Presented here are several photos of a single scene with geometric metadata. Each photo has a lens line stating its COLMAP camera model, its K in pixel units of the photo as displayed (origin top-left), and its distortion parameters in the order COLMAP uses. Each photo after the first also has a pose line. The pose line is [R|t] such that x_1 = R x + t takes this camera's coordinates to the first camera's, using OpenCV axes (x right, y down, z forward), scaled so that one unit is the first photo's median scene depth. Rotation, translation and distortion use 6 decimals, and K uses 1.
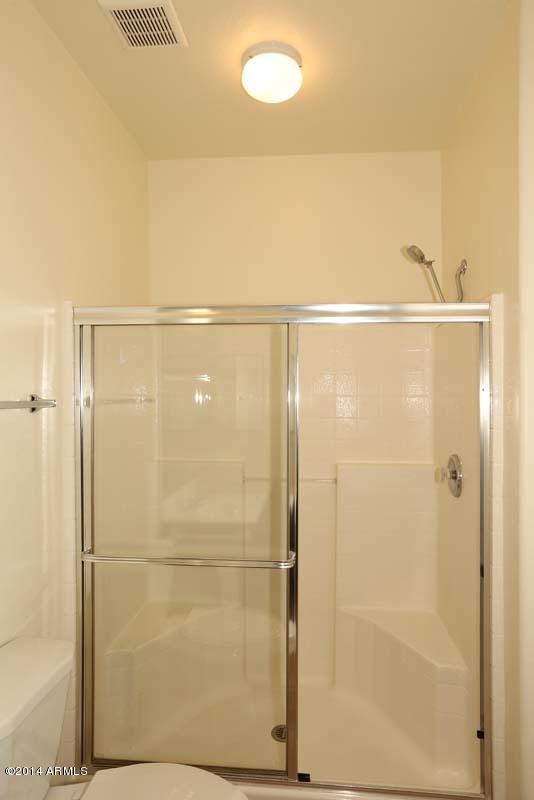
lens RADIAL K [[533.3, 0, 280.5], [0, 533.3, 399.0], [0, 0, 1]] dist [-0.003772, -0.000680]
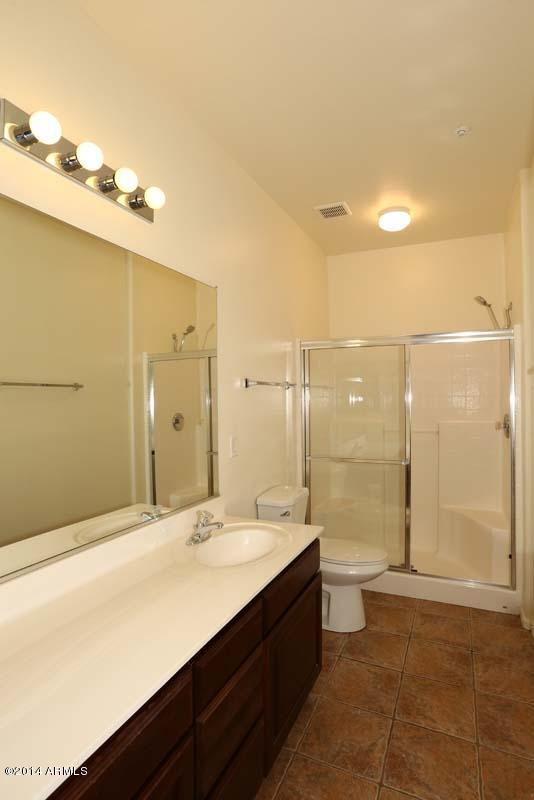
lens RADIAL K [[410.2, 0, 282.9], [0, 410.2, 402.3], [0, 0, 1]] dist [-0.049073, 0.028517]
pose [[0.950375, -0.011299, -0.310901, 0.048217], [0.008056, 0.999899, -0.011711, 0.080816], [0.311002, 0.008625, 0.950370, -0.523822]]
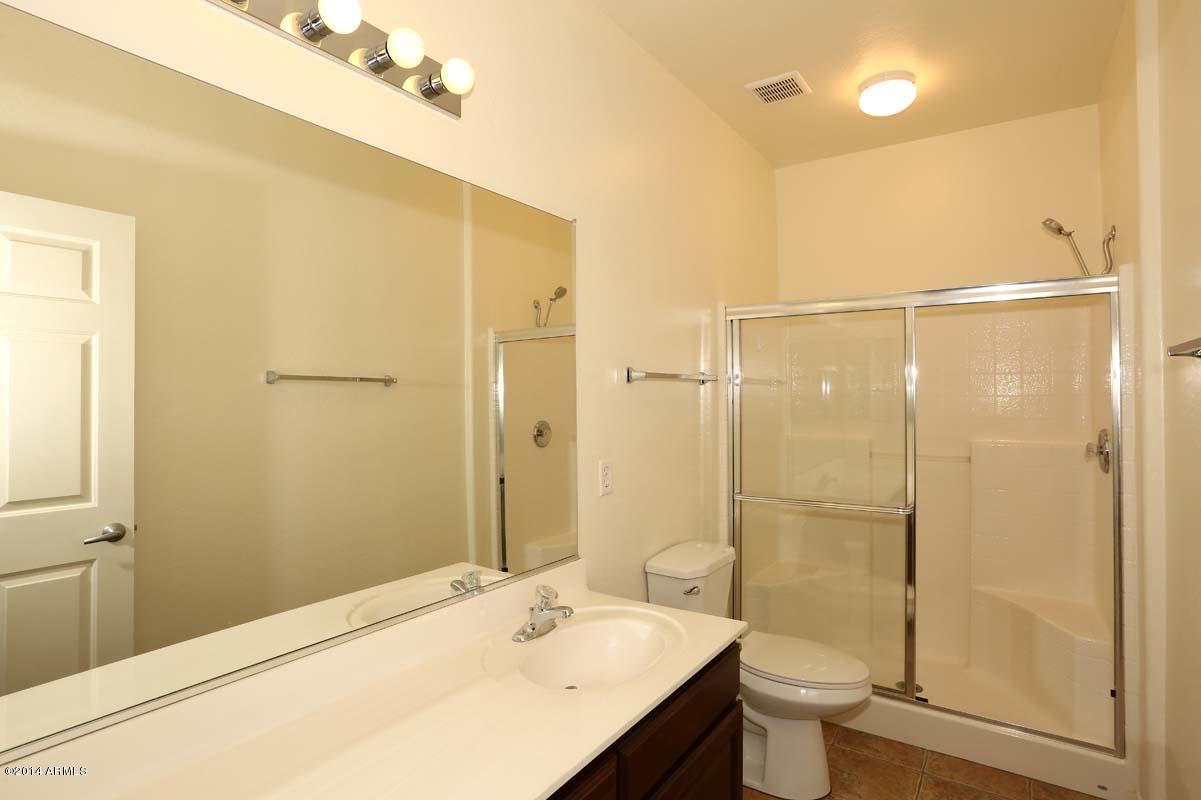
lens RADIAL K [[615.8, 0, 600.5], [0, 615.8, 400.0], [0, 0, 1]] dist [-0.049073, 0.028517]
pose [[0.874769, -0.010159, -0.484434, 0.066213], [0.002011, 0.999848, -0.017336, 0.074239], [0.484537, 0.014191, 0.874656, -0.422504]]
